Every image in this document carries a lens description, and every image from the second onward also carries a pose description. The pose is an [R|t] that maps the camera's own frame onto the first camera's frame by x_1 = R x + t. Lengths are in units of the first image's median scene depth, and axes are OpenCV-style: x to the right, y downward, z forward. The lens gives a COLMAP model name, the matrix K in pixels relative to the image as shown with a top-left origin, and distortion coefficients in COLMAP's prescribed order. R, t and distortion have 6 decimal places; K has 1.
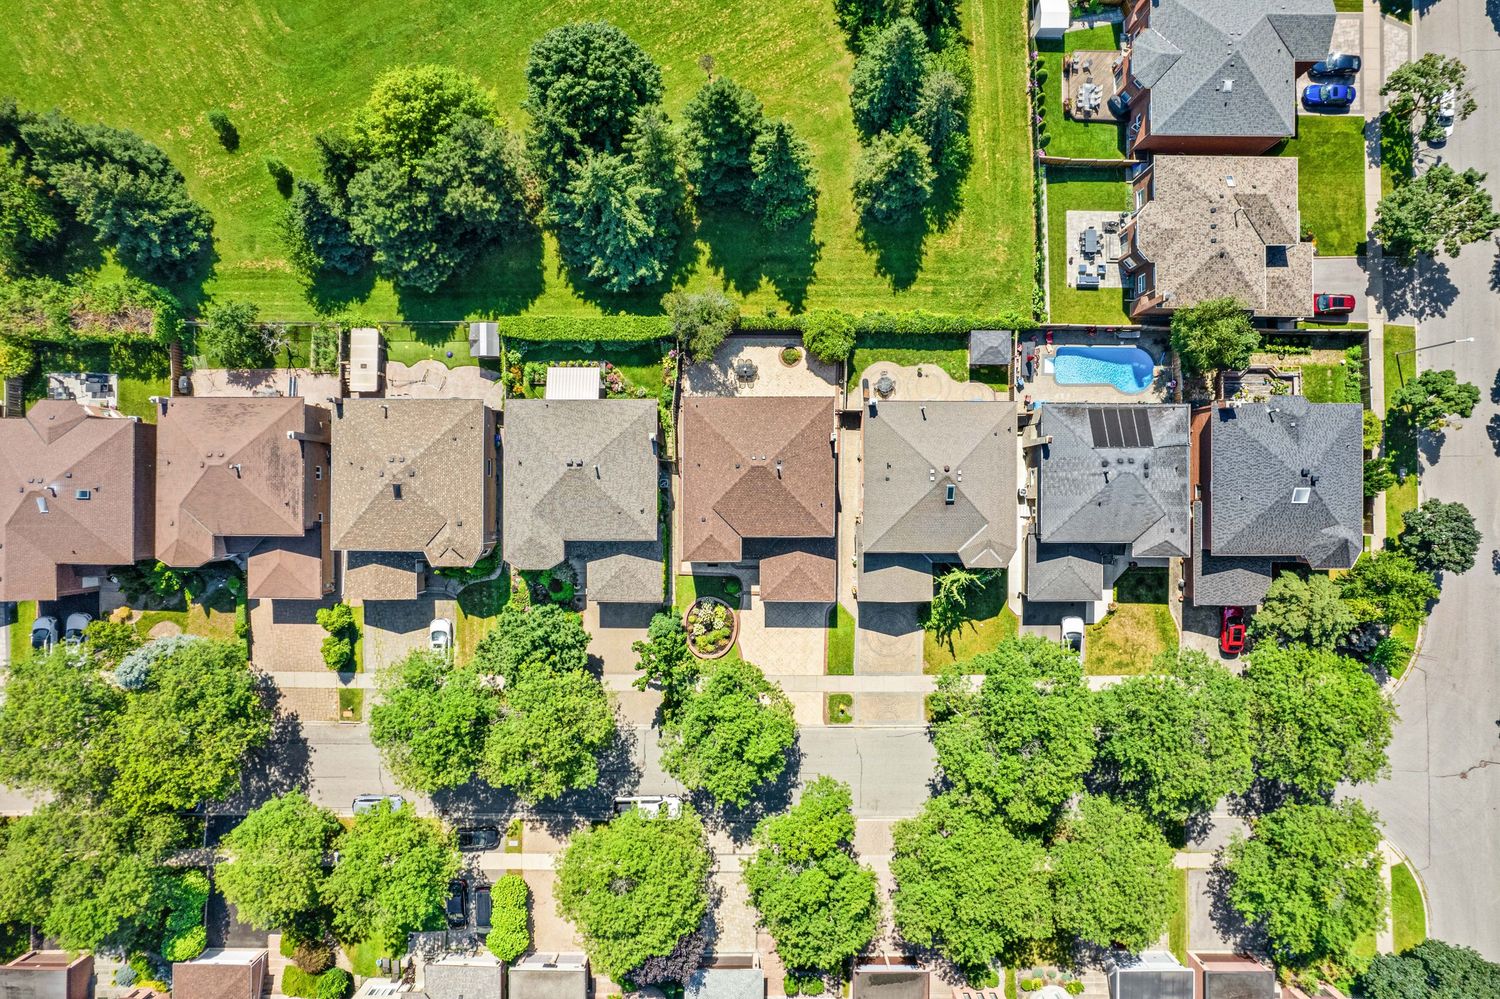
lens RADIAL K [[942.9, 0, 748.9], [0, 942.9, 501.7], [0, 0, 1]] dist [-0.022359, 0.002129]
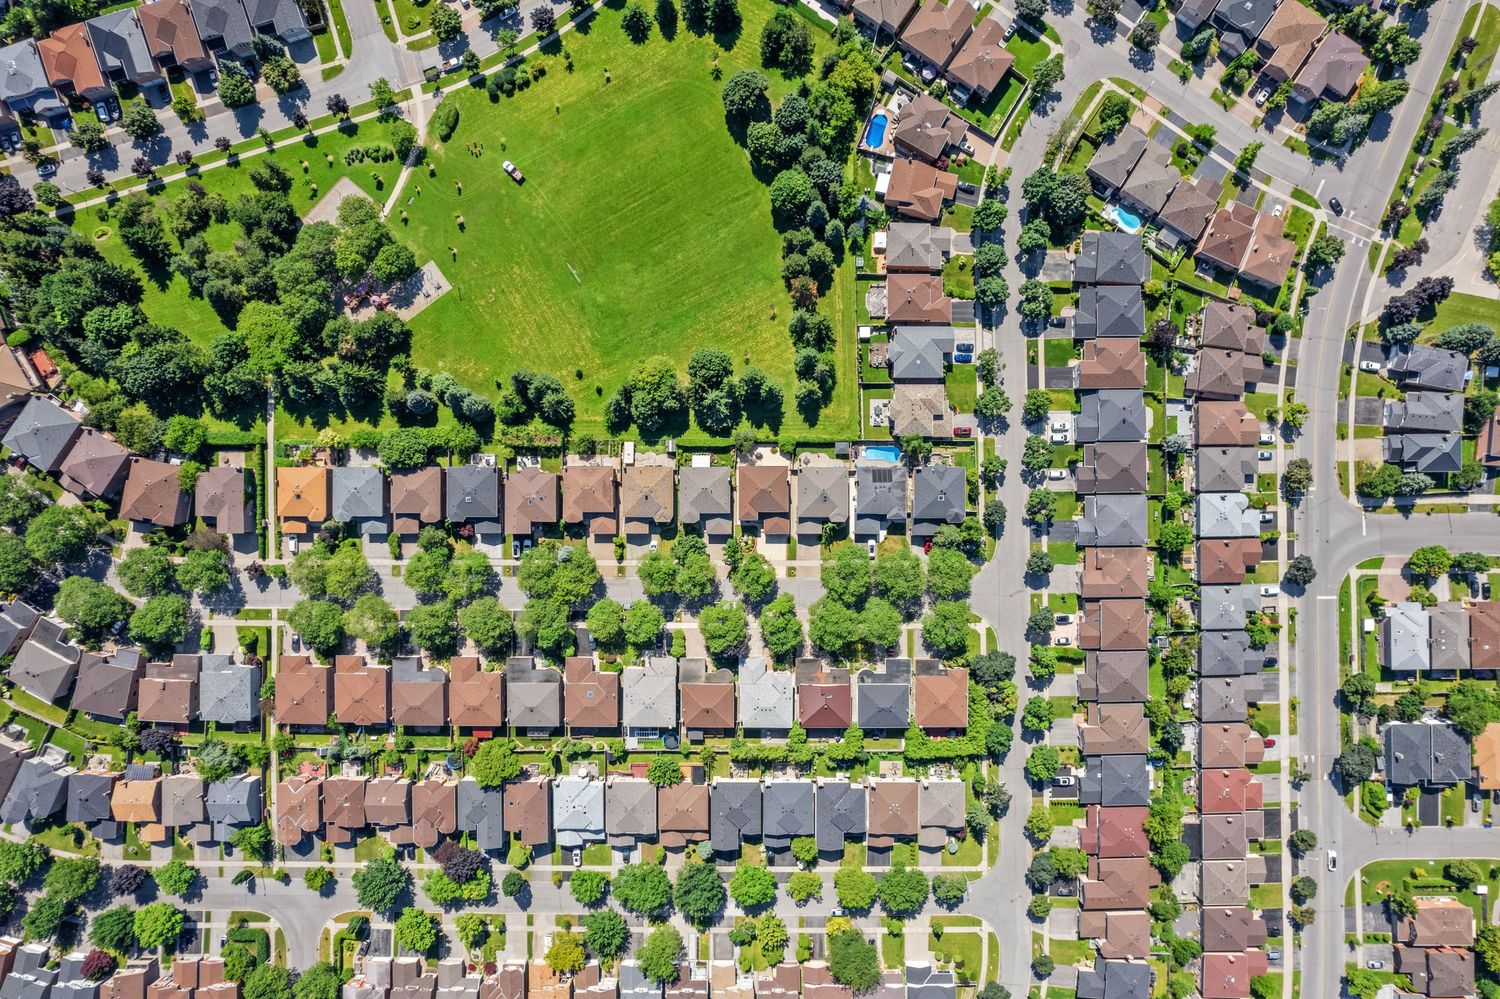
lens RADIAL K [[942.9, 0, 747.9], [0, 942.9, 507.4], [0, 0, 1]] dist [-0.022359, 0.002129]
pose [[0.999987, -0.002572, -0.004295, -0.025164], [0.002603, 0.999972, 0.007065, 0.000727], [0.004277, -0.007076, 0.999966, -1.931619]]
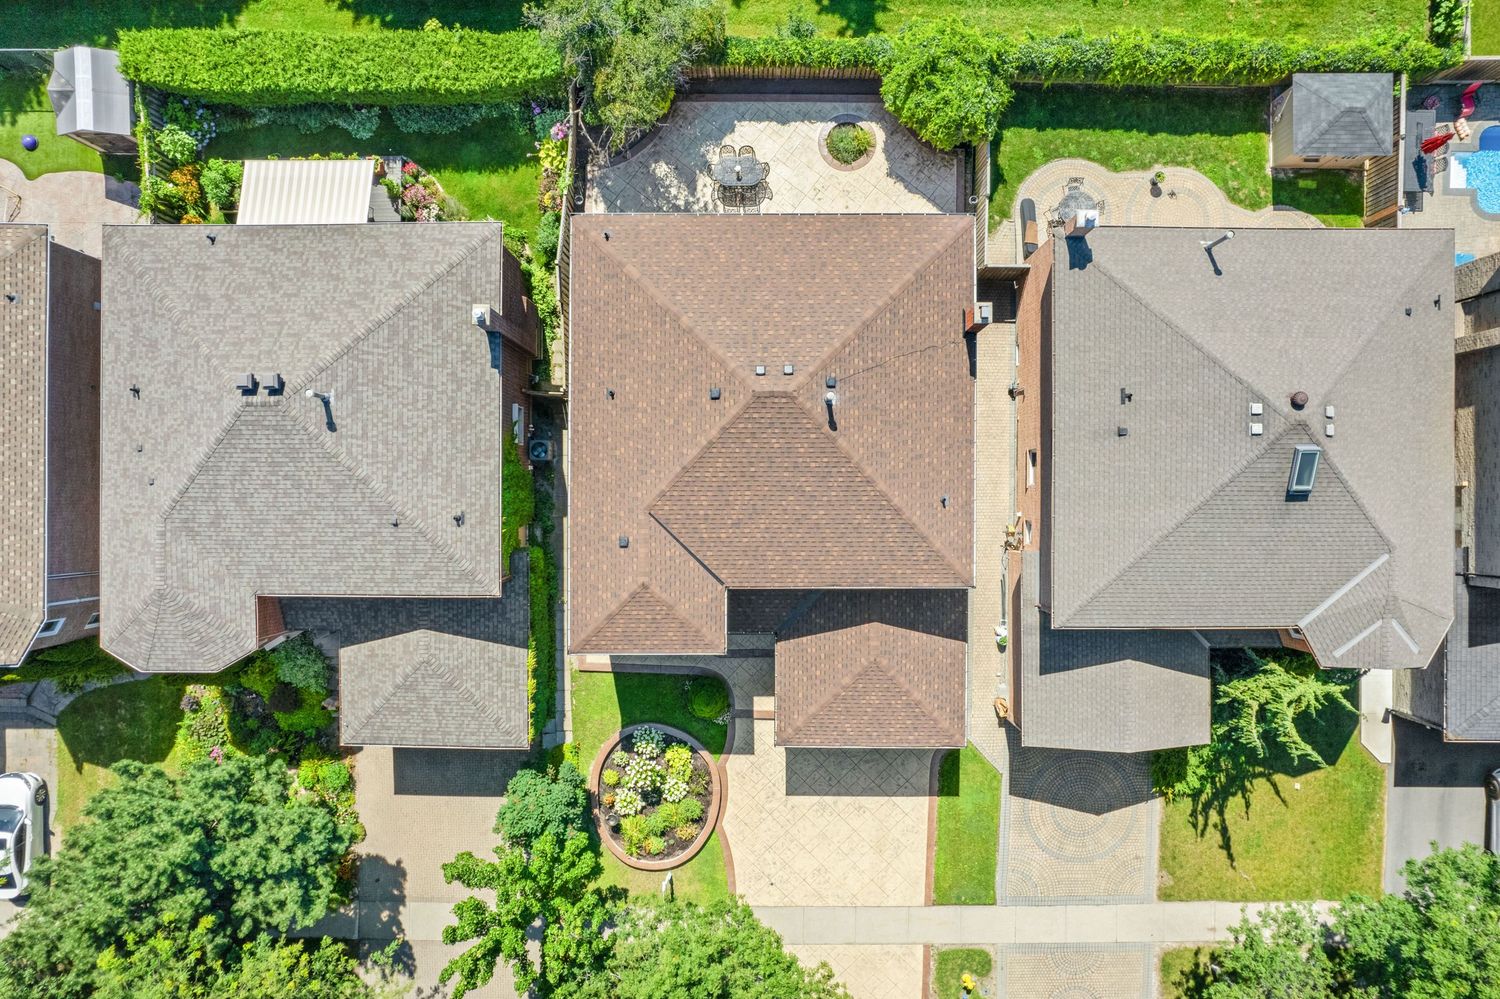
lens RADIAL K [[942.9, 0, 766.5], [0, 942.9, 505.9], [0, 0, 1]] dist [-0.022359, 0.002129]
pose [[0.999983, -0.000673, 0.005846, 0.005783], [0.000657, 0.999996, 0.002779, 0.003624], [-0.005848, -0.002775, 0.999979, 0.588138]]
